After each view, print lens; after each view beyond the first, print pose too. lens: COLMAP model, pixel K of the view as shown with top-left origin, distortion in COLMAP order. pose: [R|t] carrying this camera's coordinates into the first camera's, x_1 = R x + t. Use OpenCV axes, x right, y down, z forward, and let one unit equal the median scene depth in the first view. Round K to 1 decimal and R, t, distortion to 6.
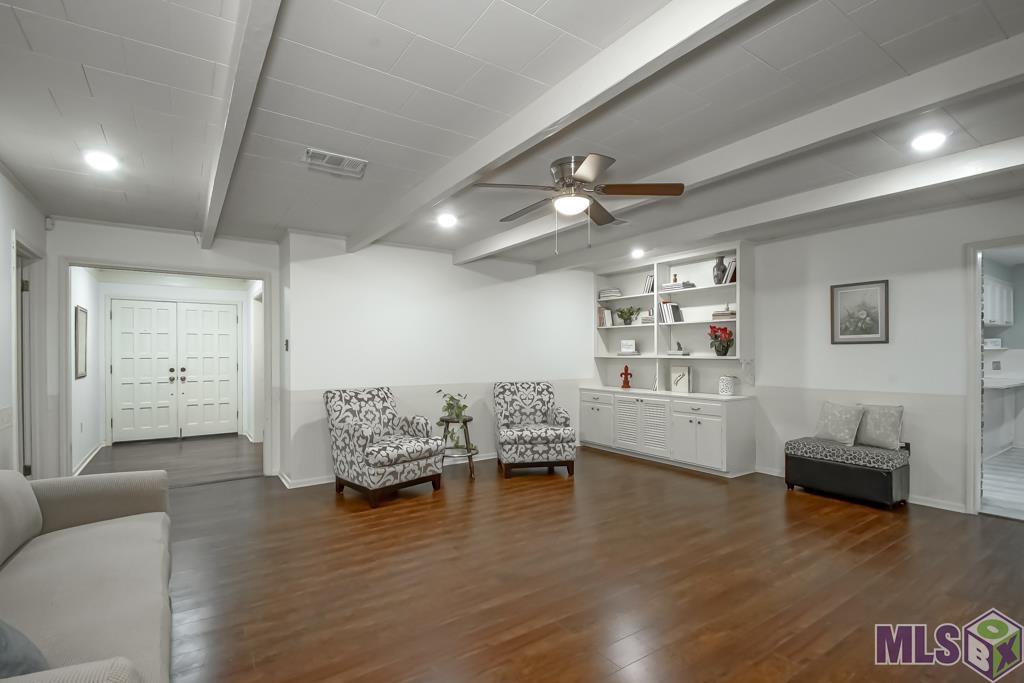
lens RADIAL K [[467.7, 0, 503.2], [0, 467.7, 348.9], [0, 0, 1]] dist [0.008282, -0.000674]
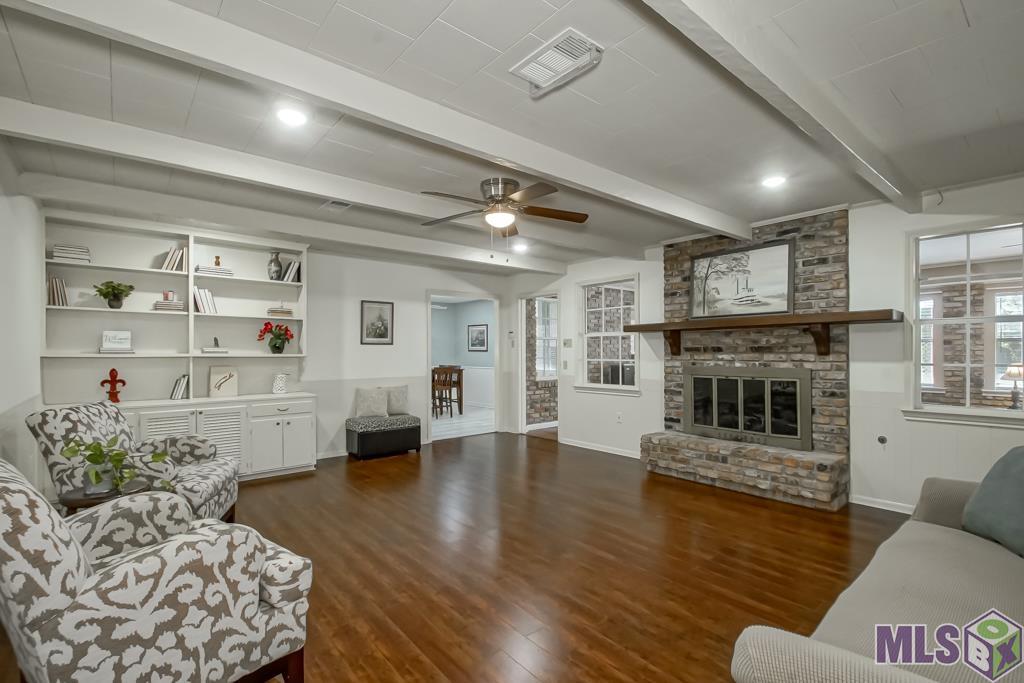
lens RADIAL K [[467.7, 0, 497.8], [0, 467.7, 342.1], [0, 0, 1]] dist [0.008282, -0.000674]
pose [[-0.064322, 0.021985, 0.997687, -0.616171], [-0.012450, 0.999662, -0.022831, 0.008525], [-0.997852, -0.013889, -0.064026, 0.684059]]
